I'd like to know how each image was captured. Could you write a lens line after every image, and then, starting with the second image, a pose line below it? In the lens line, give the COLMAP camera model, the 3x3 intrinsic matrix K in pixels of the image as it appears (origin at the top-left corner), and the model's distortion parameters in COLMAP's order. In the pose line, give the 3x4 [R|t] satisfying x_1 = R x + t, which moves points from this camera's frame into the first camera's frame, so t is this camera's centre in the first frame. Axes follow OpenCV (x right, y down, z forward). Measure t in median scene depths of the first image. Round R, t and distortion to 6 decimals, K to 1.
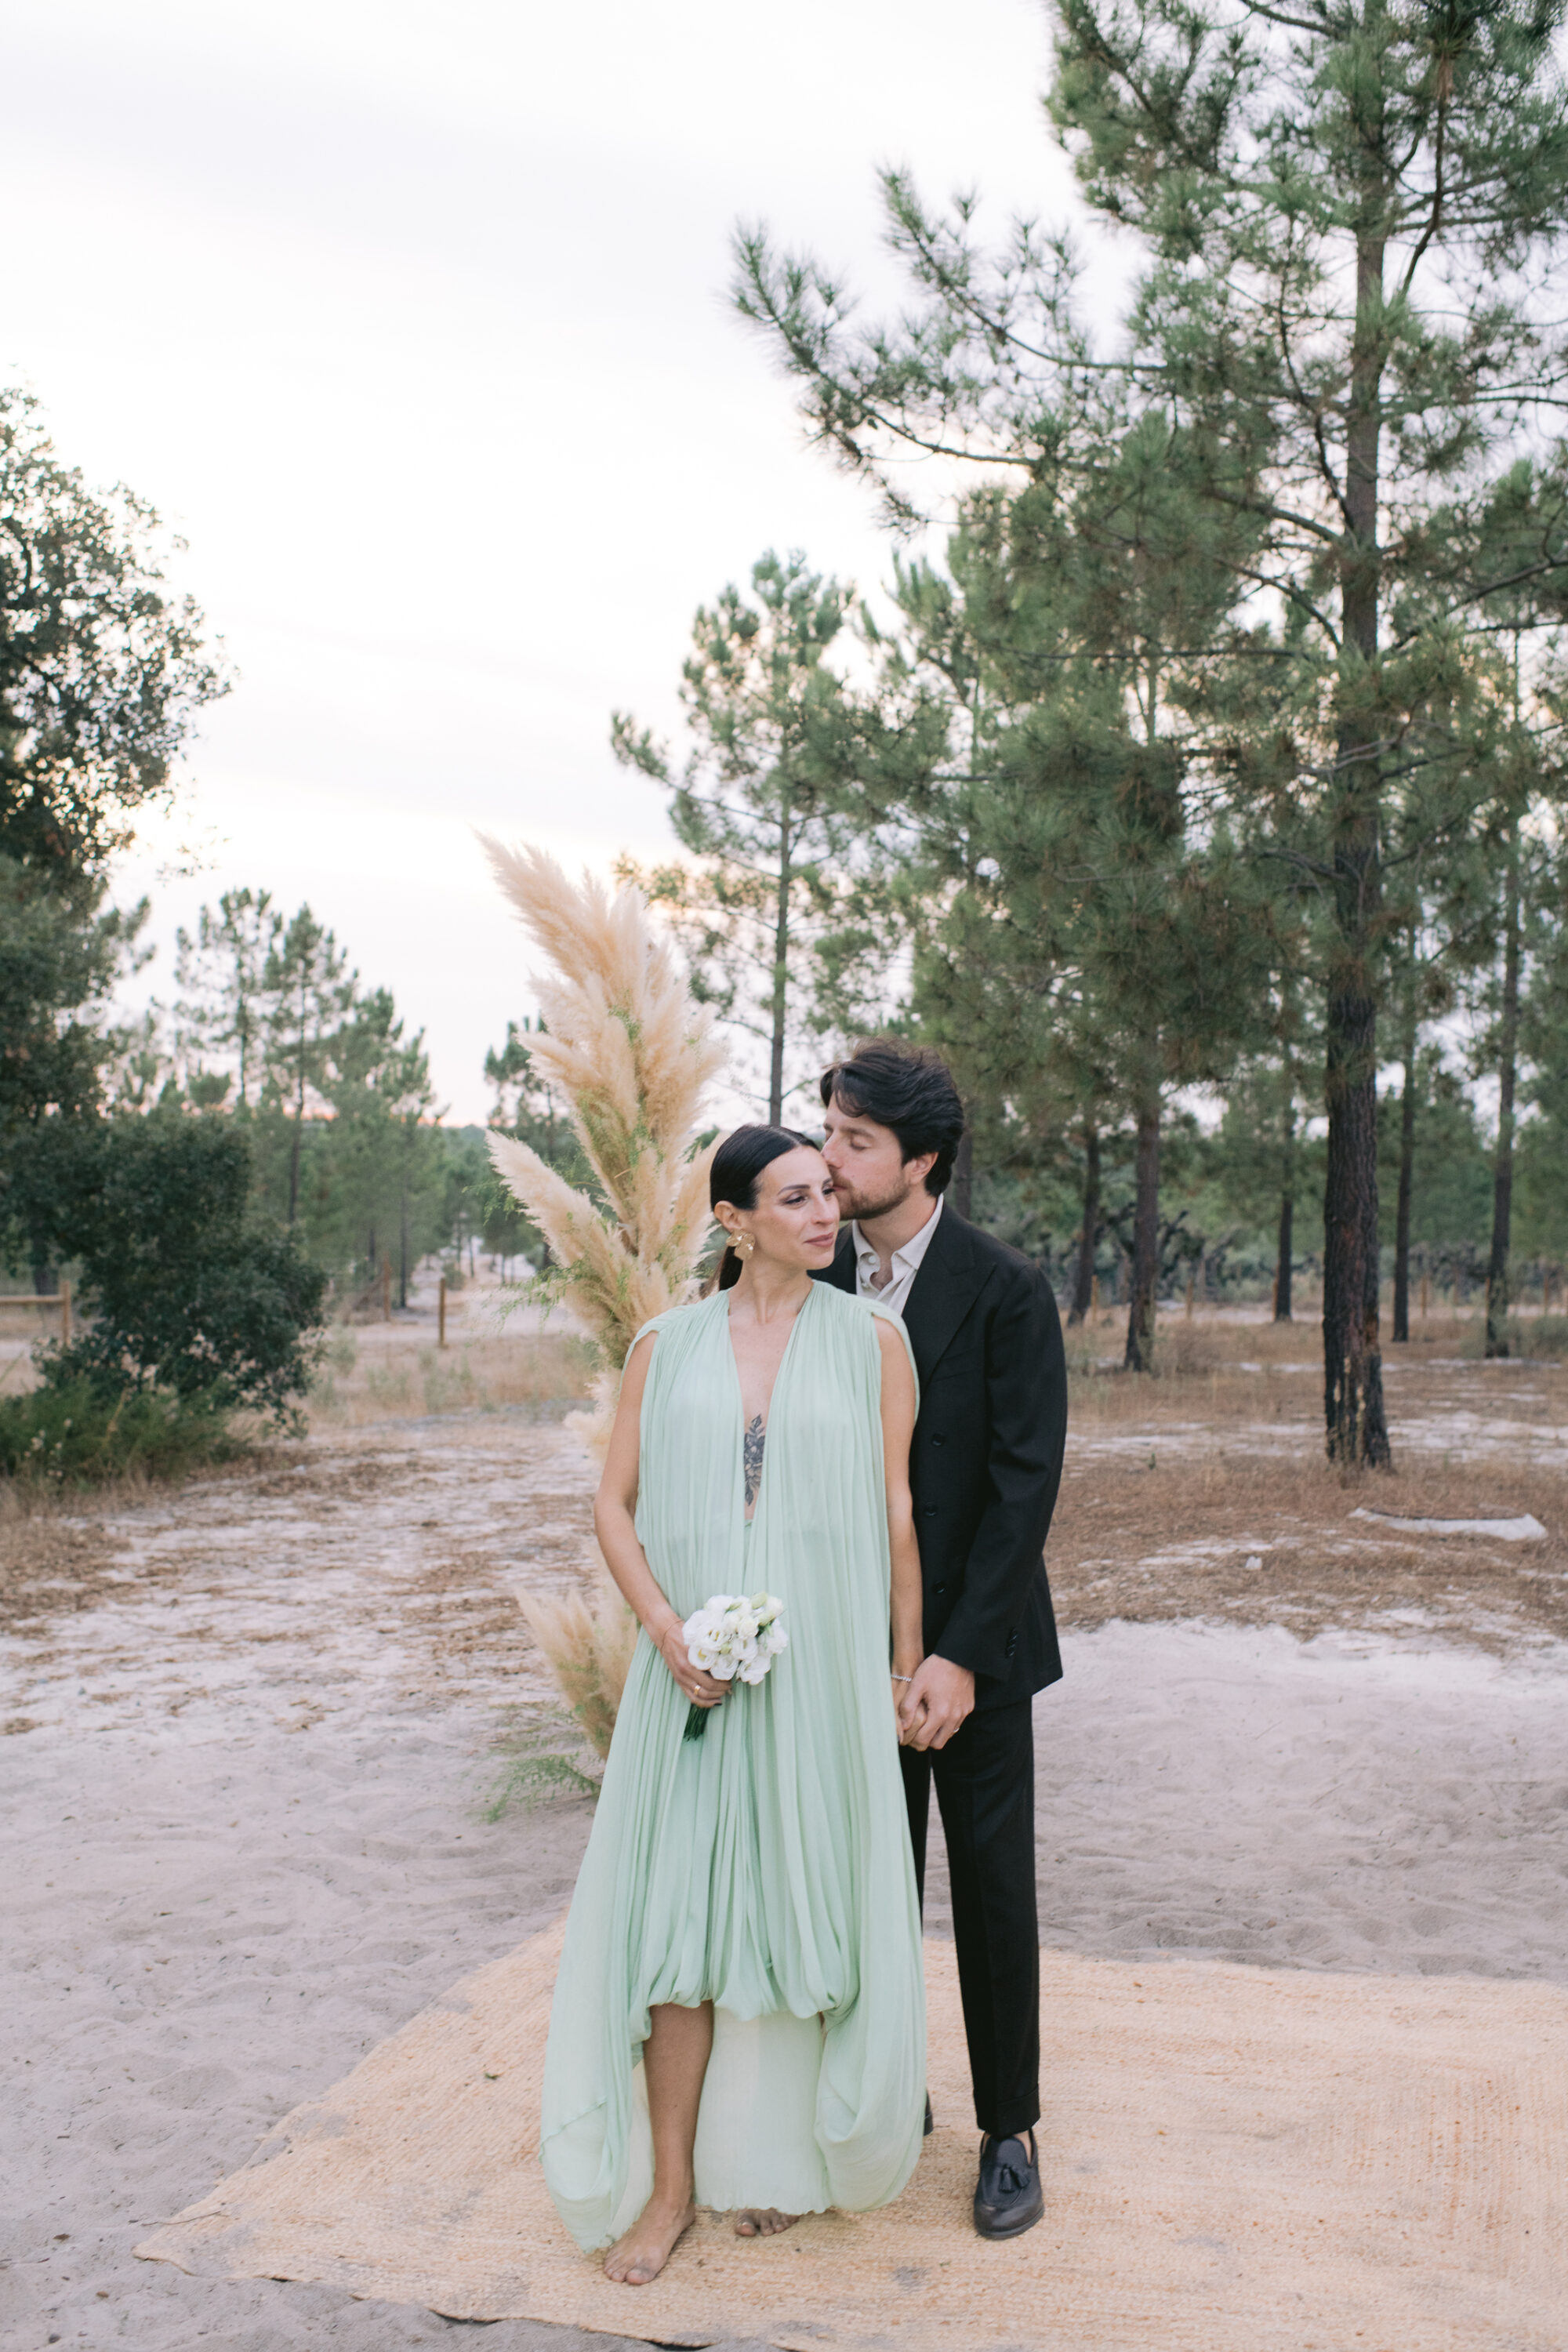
lens RADIAL K [[2338.3, 0, 781.1], [0, 2338.3, 1163.3], [0, 0, 1]] dist [0.008617, 0.000000]
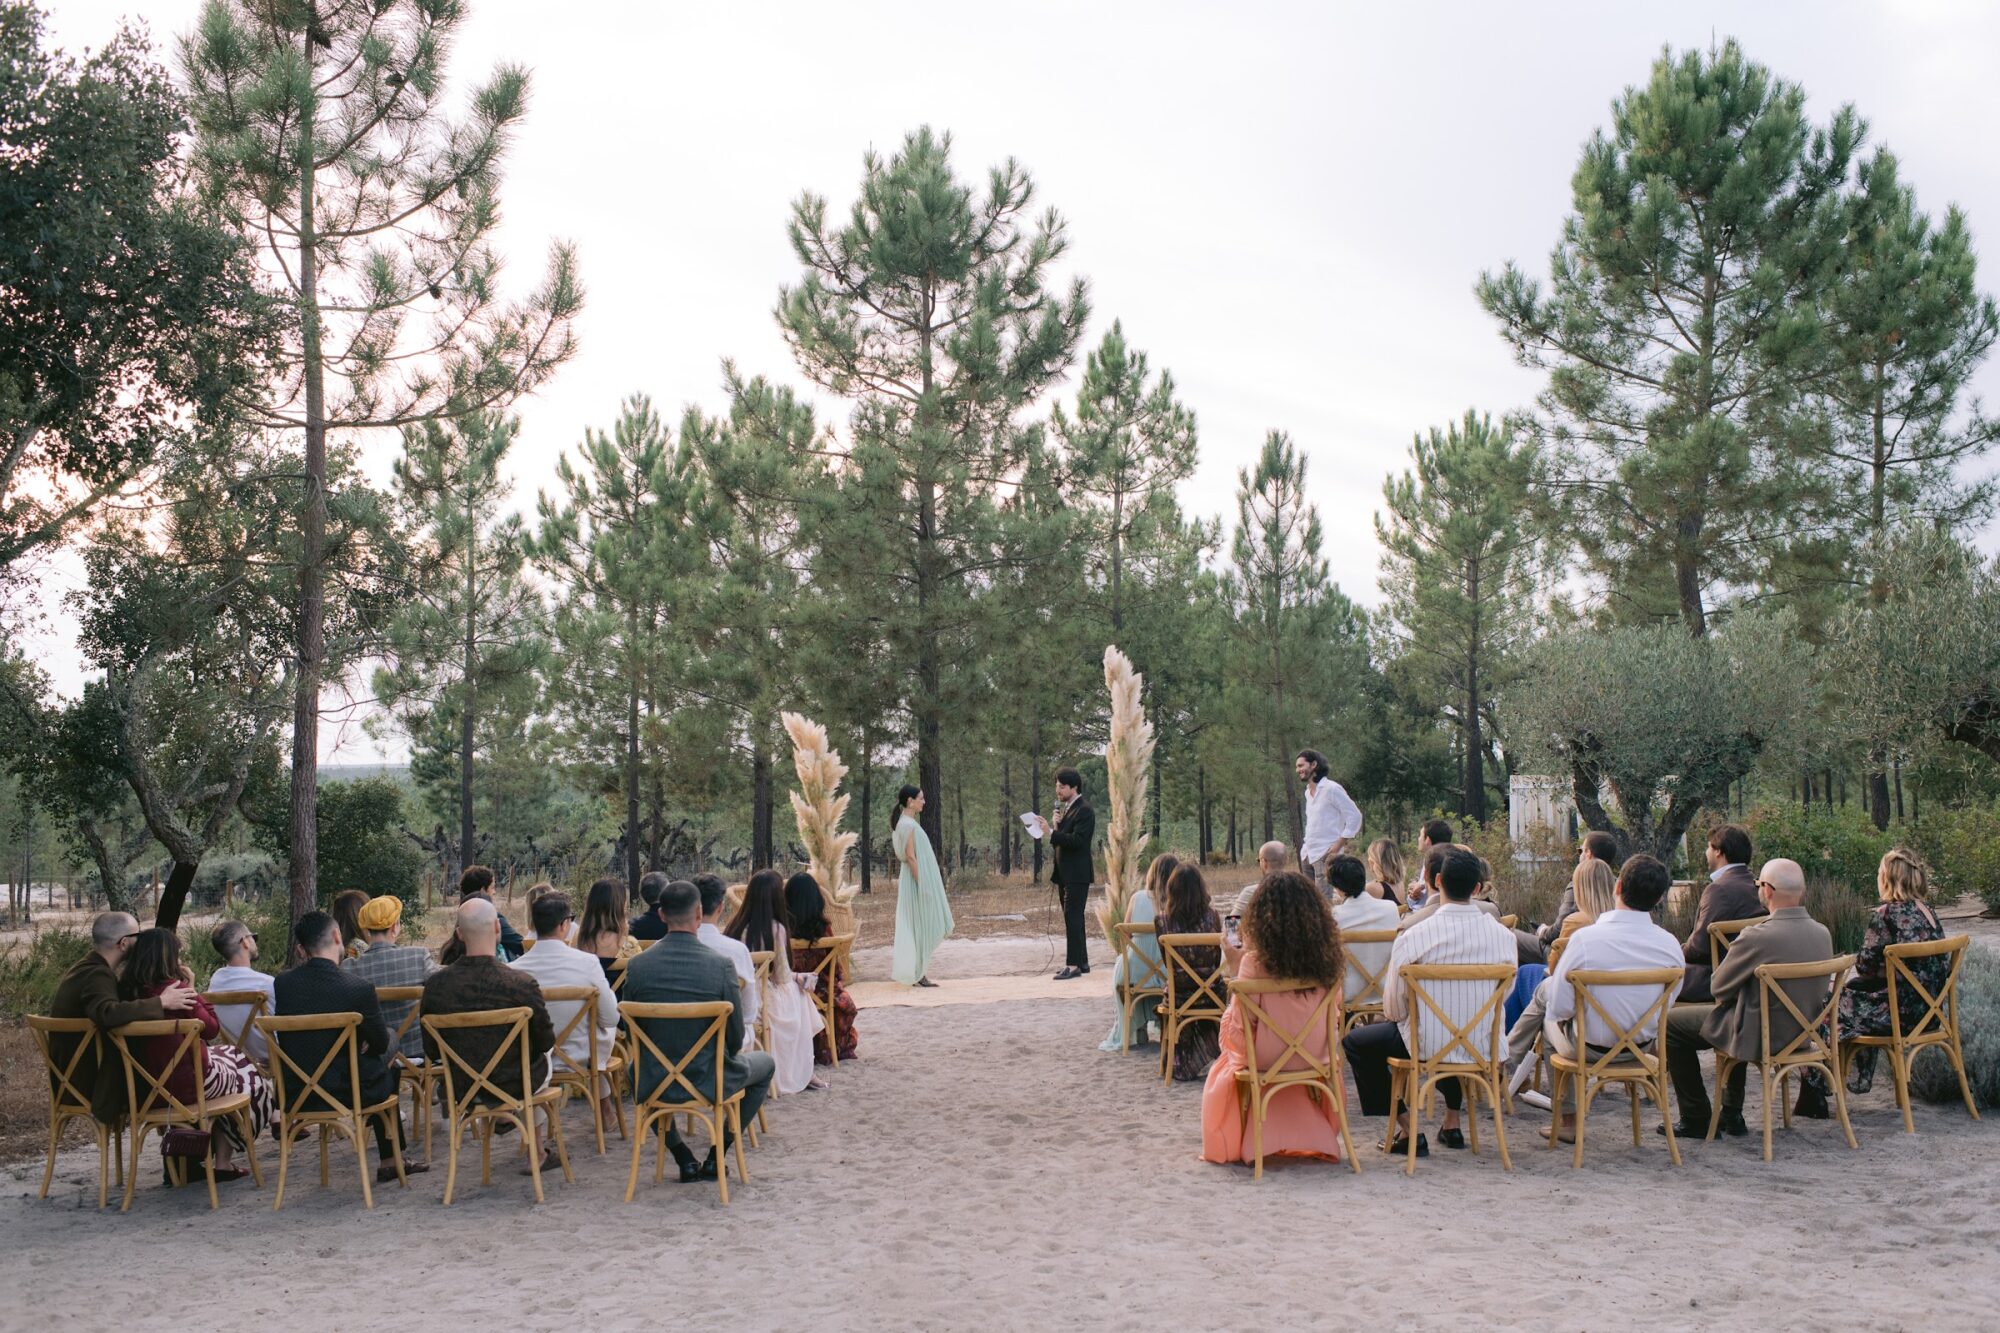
lens RADIAL K [[1987.8, 0, 1060.1], [0, 1987.8, 659.2], [0, 0, 1]] dist [-0.018017, 0.000000]
pose [[0.917422, -0.001997, 0.397910, -0.428322], [0.026349, 0.998098, -0.055741, -0.016132], [-0.397041, 0.061623, 0.915730, -0.895150]]
